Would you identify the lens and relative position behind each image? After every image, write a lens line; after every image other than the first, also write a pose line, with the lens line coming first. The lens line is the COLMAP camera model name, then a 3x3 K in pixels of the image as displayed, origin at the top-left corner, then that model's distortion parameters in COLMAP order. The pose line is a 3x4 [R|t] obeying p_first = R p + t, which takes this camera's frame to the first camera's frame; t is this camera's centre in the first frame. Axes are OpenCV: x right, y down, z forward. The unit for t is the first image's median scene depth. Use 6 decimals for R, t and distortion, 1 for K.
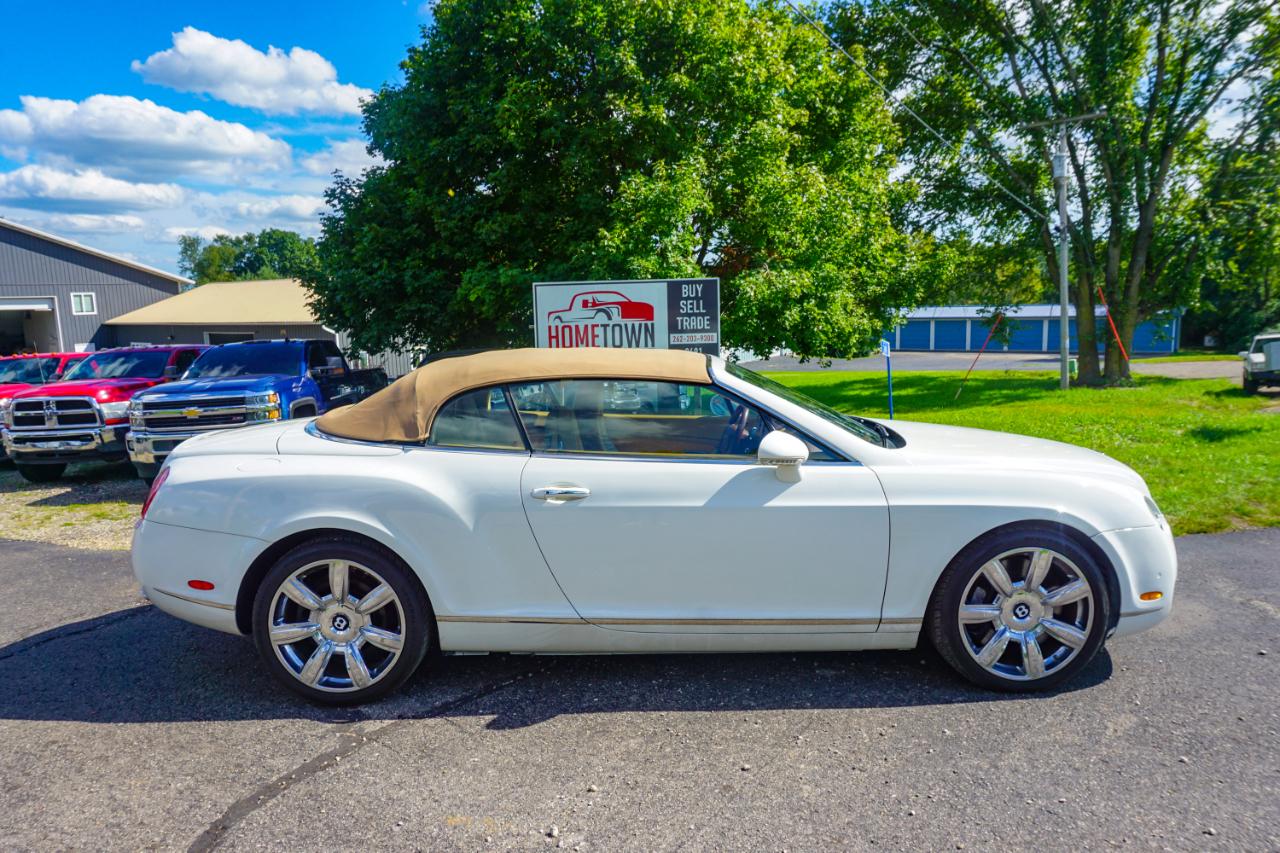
lens RADIAL K [[844.0, 0, 634.4], [0, 844.0, 429.3], [0, 0, 1]] dist [-0.058478, 0.031712]
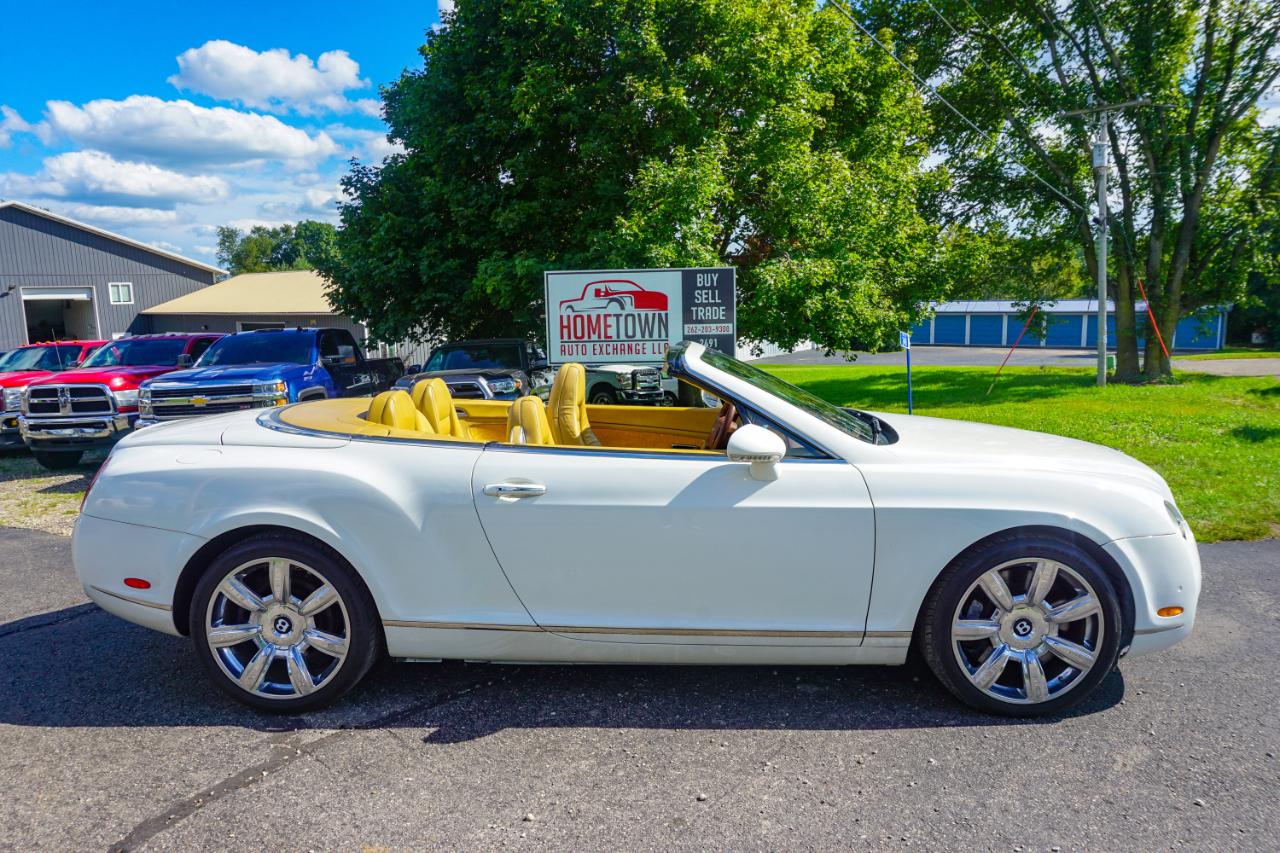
lens RADIAL K [[844.0, 0, 634.4], [0, 844.0, 429.3], [0, 0, 1]] dist [-0.058478, 0.031712]
pose [[0.999234, 0.010421, -0.037724, 0.022544], [-0.010108, 0.999913, 0.008496, 0.000163], [0.037810, -0.008109, 0.999252, 0.025257]]
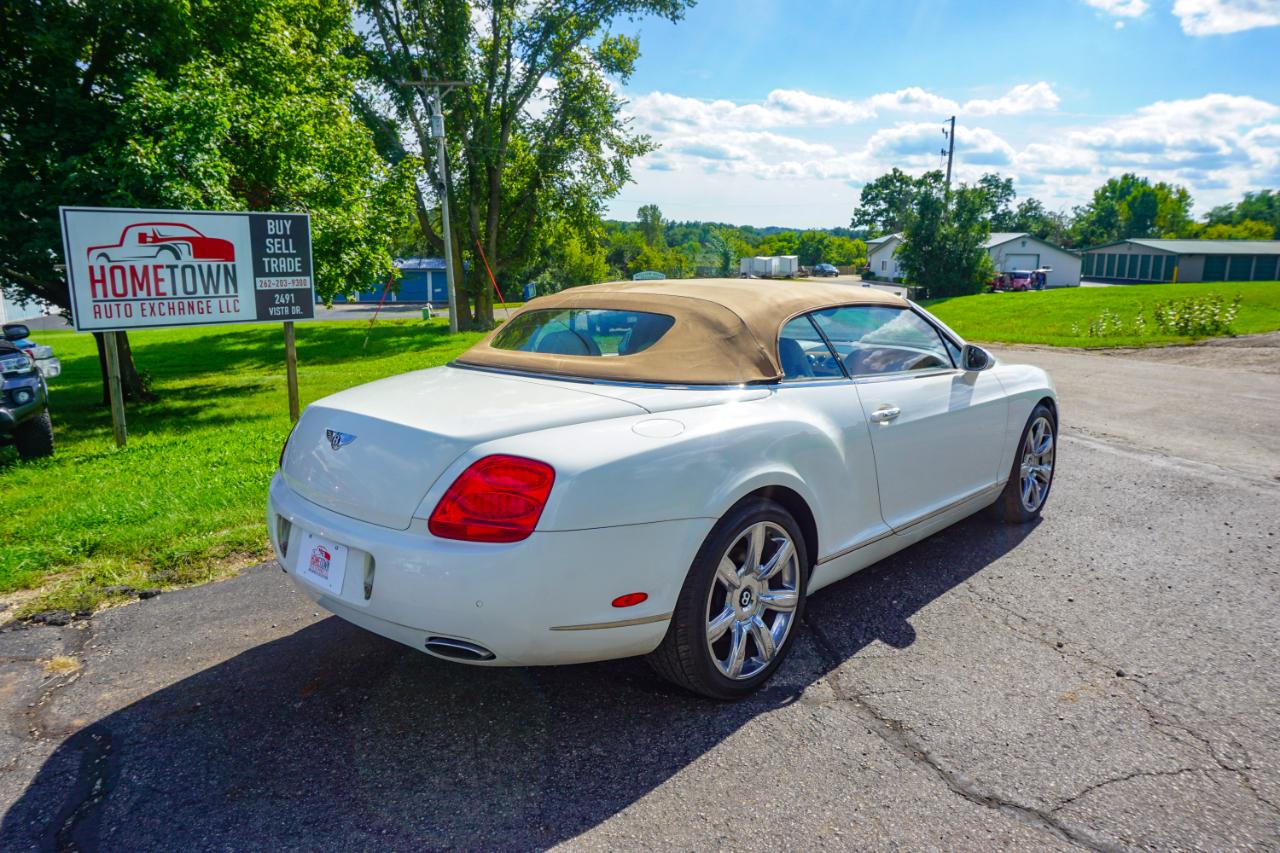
lens RADIAL K [[844.0, 0, 634.4], [0, 844.0, 429.3], [0, 0, 1]] dist [-0.058478, 0.031712]
pose [[0.689603, -0.116964, 0.714679, -0.309002], [0.076923, 0.993118, 0.088309, -0.007099], [-0.720090, -0.005923, 0.693855, 0.146947]]
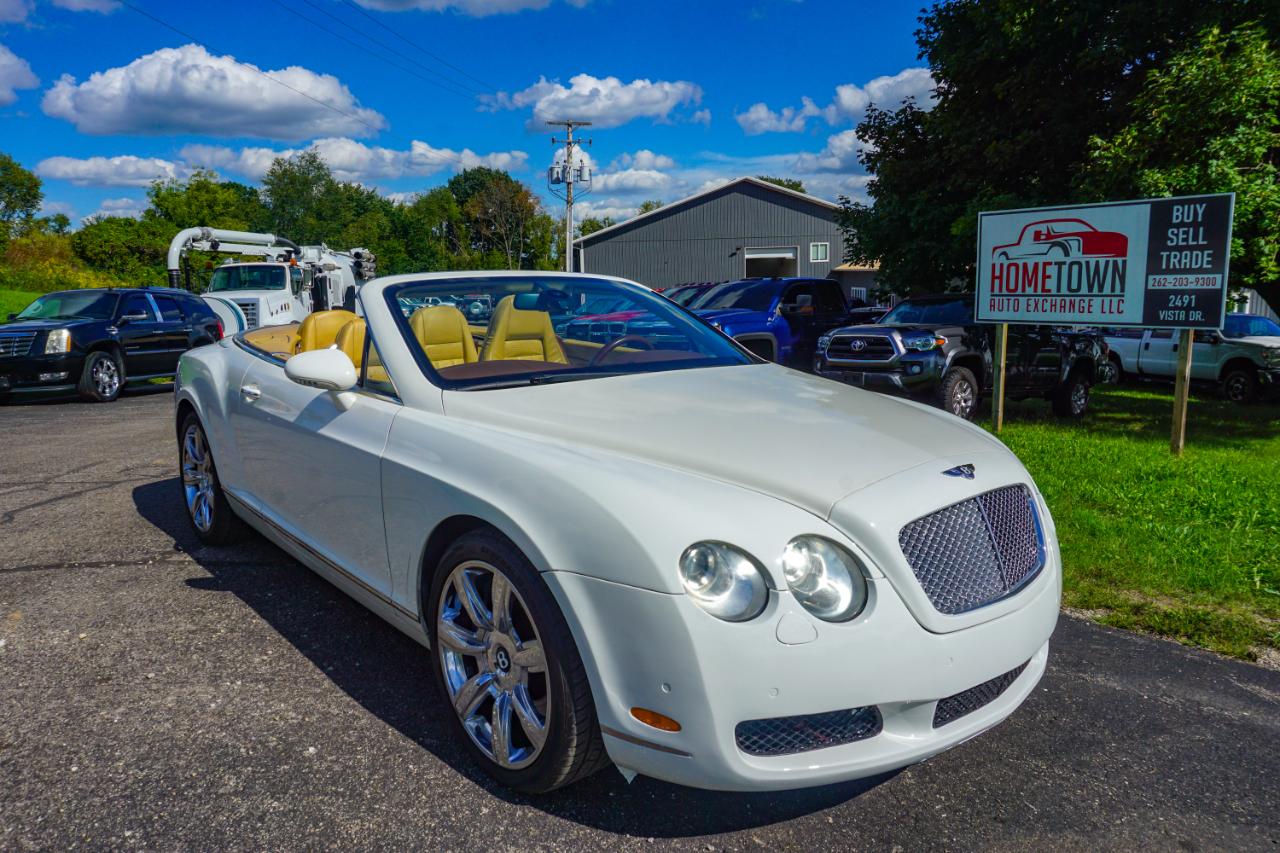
lens RADIAL K [[842.2, 0, 631.4], [0, 842.2, 429.0], [0, 0, 1]] dist [-0.053769, 0.033883]
pose [[0.658584, 0.141990, -0.738990, 0.293828], [-0.099761, 0.989843, 0.101283, -0.009522], [0.745865, 0.007020, 0.666060, 0.191108]]
